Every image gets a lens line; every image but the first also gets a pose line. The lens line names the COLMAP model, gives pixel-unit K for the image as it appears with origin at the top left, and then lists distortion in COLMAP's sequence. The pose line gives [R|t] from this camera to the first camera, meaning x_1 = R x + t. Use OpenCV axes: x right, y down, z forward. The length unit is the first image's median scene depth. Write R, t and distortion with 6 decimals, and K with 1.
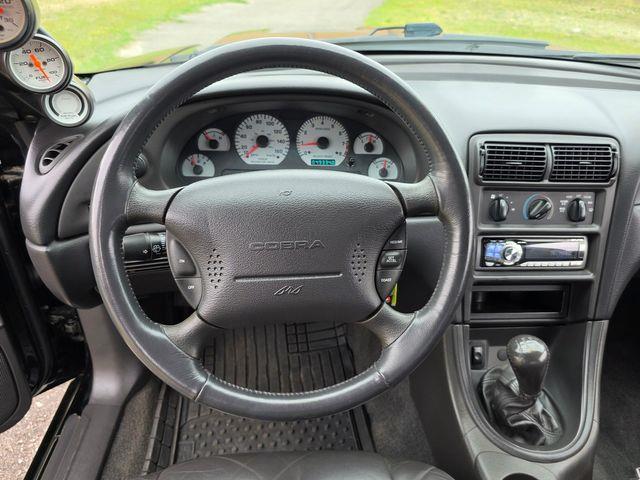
lens RADIAL K [[725.2, 0, 320.0], [0, 725.2, 240.0], [0, 0, 1]] dist [0.001108, -0.036770]
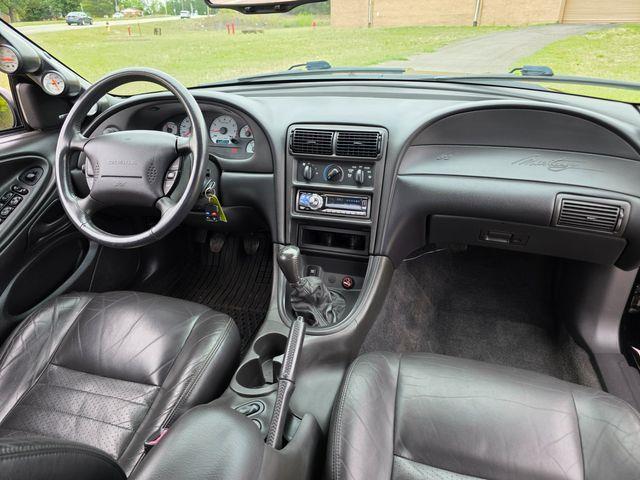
lens RADIAL K [[1013.0, 0, 320.1], [0, 1013.0, 231.2], [0, 0, 1]] dist [0.101854, -0.144341]
pose [[0.783169, 0.048914, -0.619882, 1.630740], [-0.150601, 0.982141, -0.112772, 0.325372], [0.603296, 0.181675, 0.776549, -0.662205]]
